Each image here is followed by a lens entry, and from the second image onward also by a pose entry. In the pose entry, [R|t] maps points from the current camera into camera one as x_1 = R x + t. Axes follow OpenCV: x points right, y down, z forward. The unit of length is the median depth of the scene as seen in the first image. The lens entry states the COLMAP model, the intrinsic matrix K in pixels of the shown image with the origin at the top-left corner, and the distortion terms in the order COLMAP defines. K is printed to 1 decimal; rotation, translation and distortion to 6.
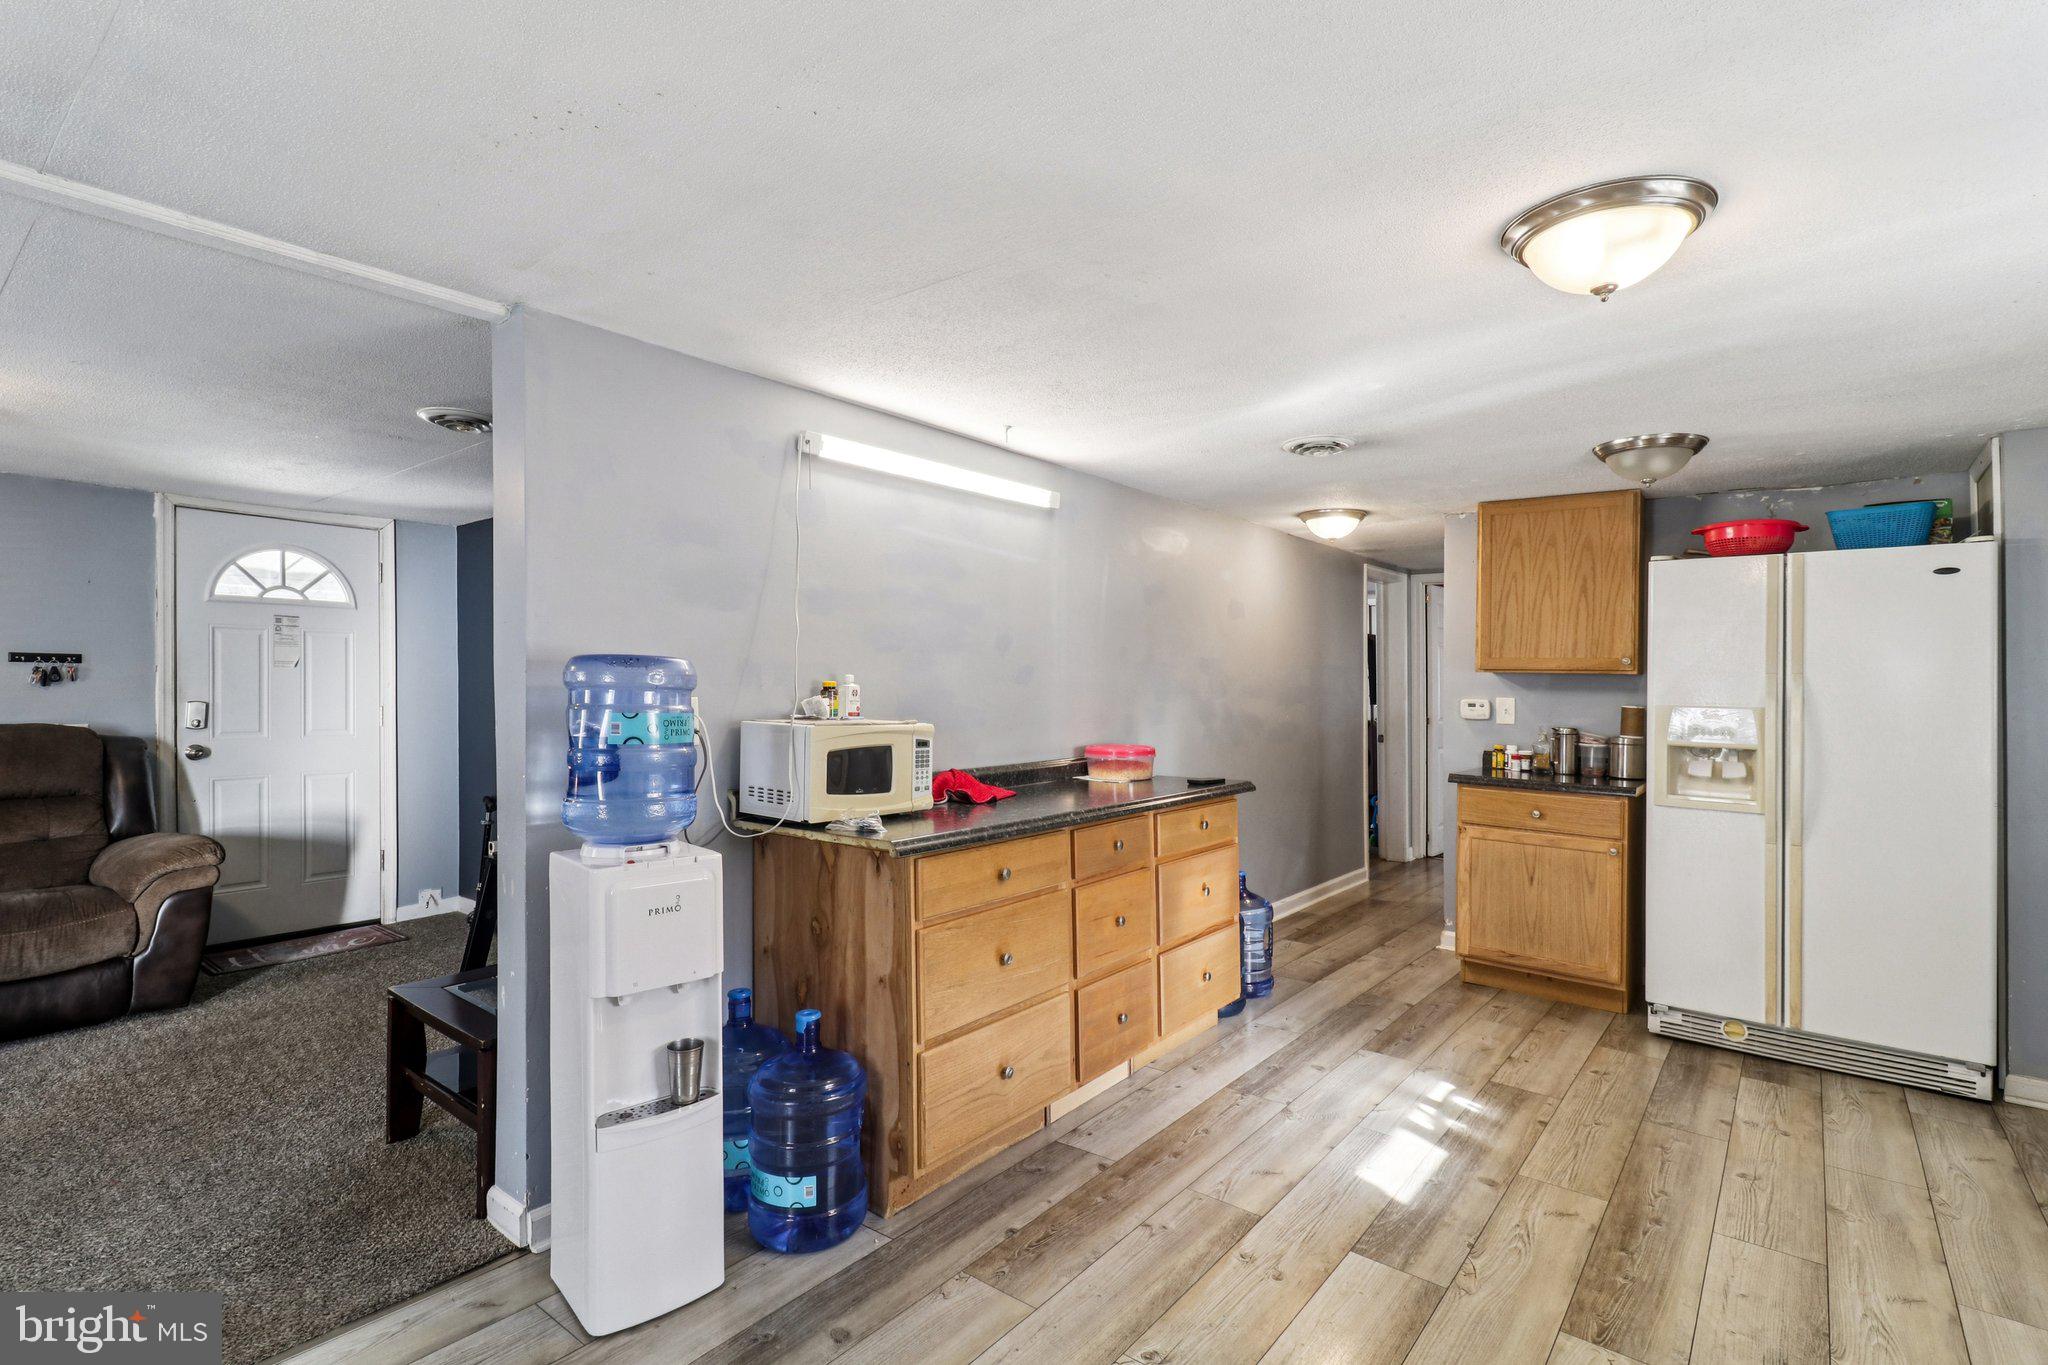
lens RADIAL K [[964.7, 0, 1015.8], [0, 964.7, 684.3], [0, 0, 1]] dist [0.017899, -0.012866]
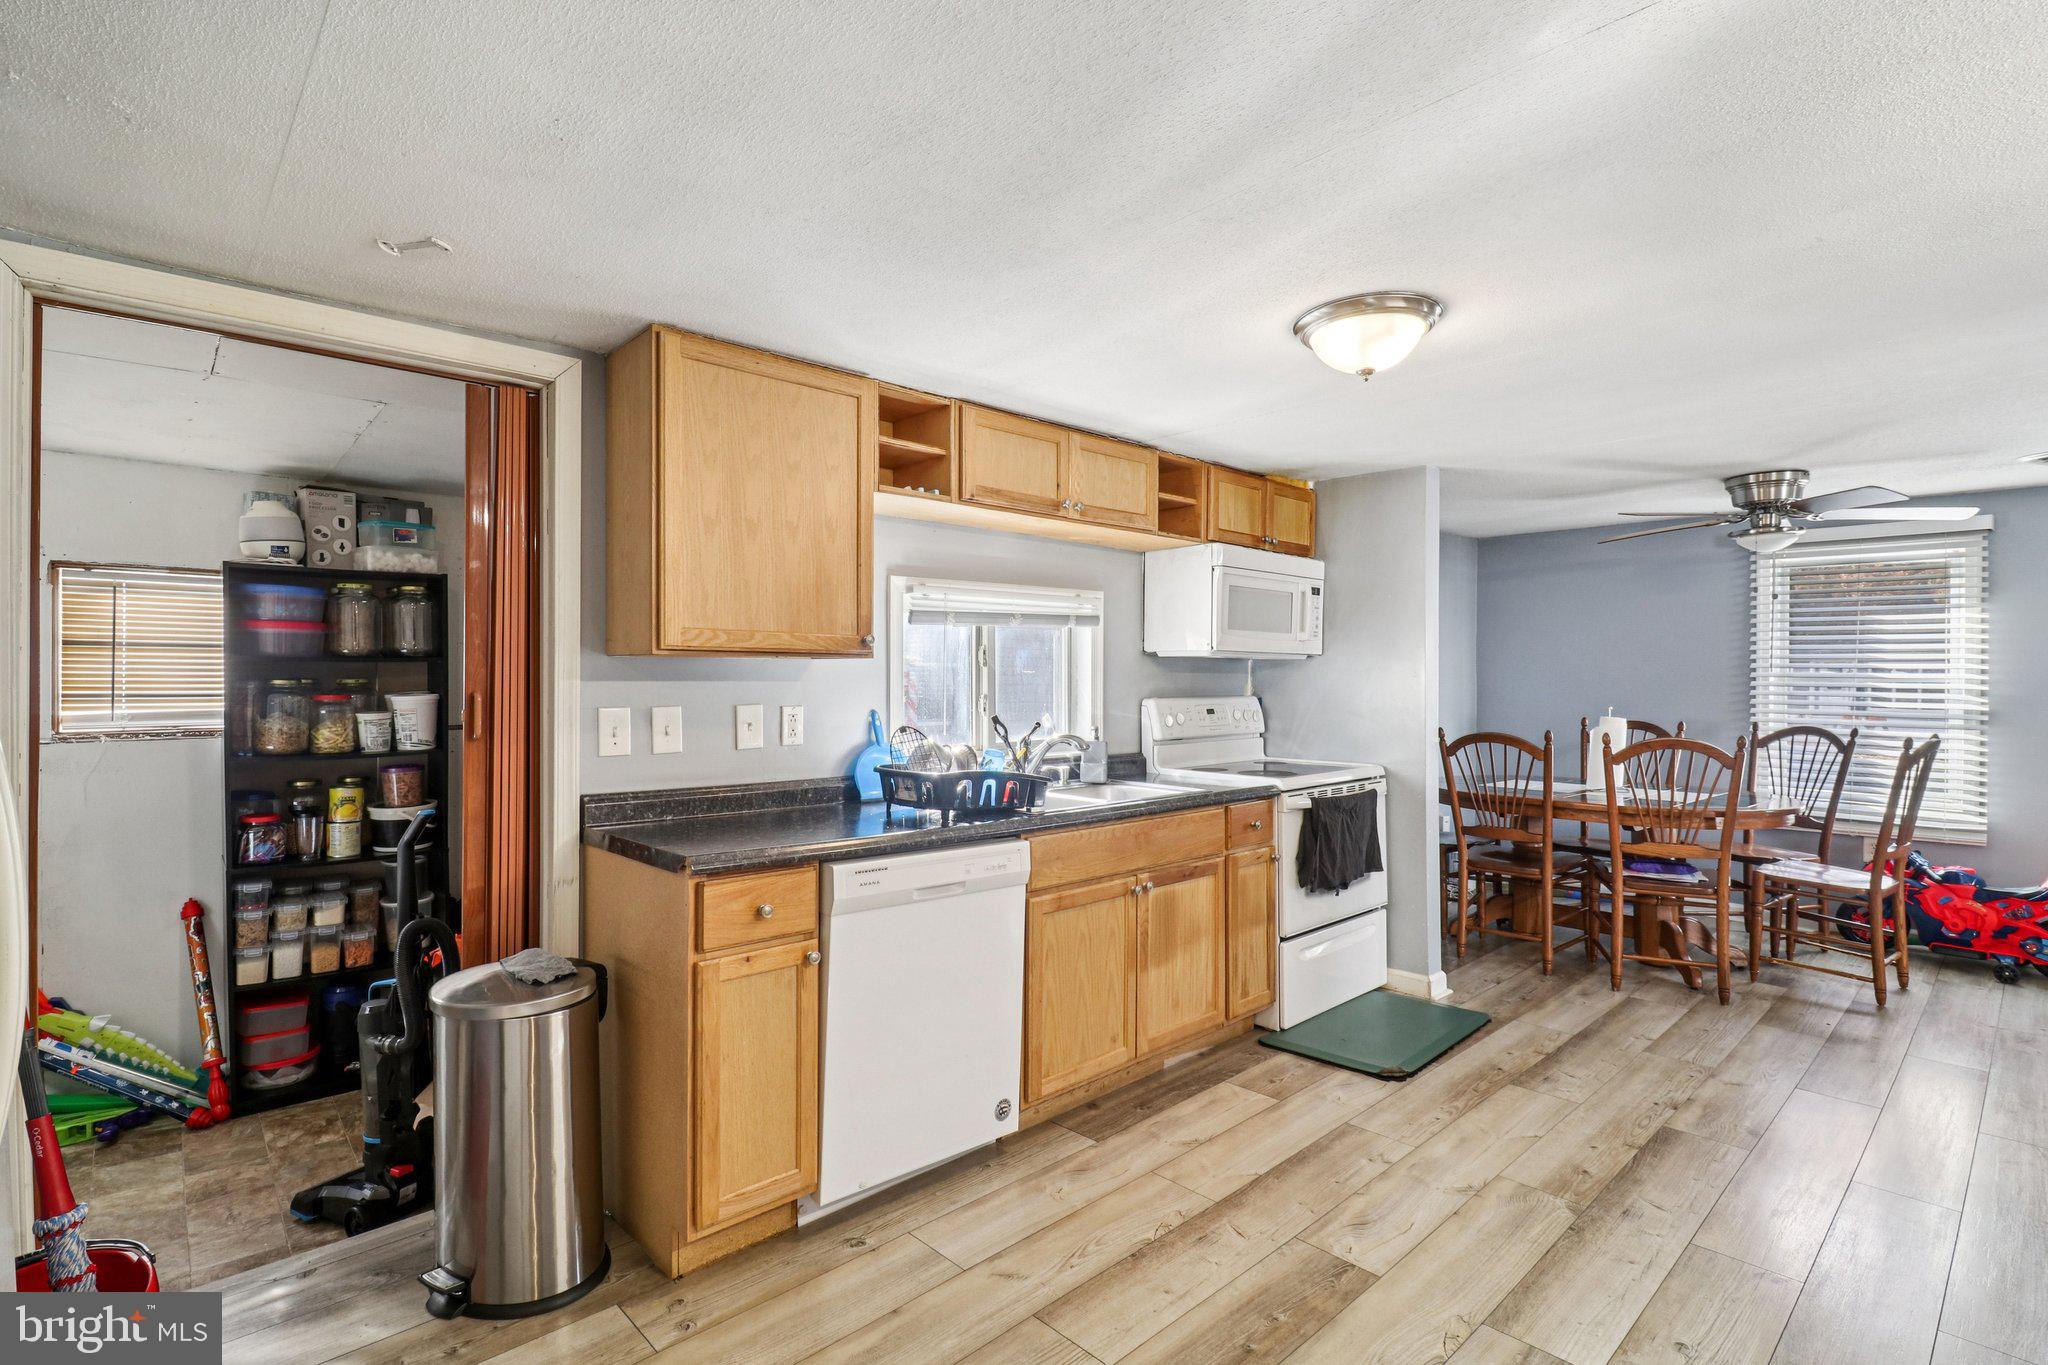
lens RADIAL K [[964.7, 0, 1025.2], [0, 964.7, 677.5], [0, 0, 1]] dist [0.017899, -0.012866]
pose [[-0.990693, -0.007715, 0.135896, 0.501492], [-0.008814, 0.999933, -0.007487, 0.008156], [-0.135830, -0.008615, -0.990695, 1.314250]]
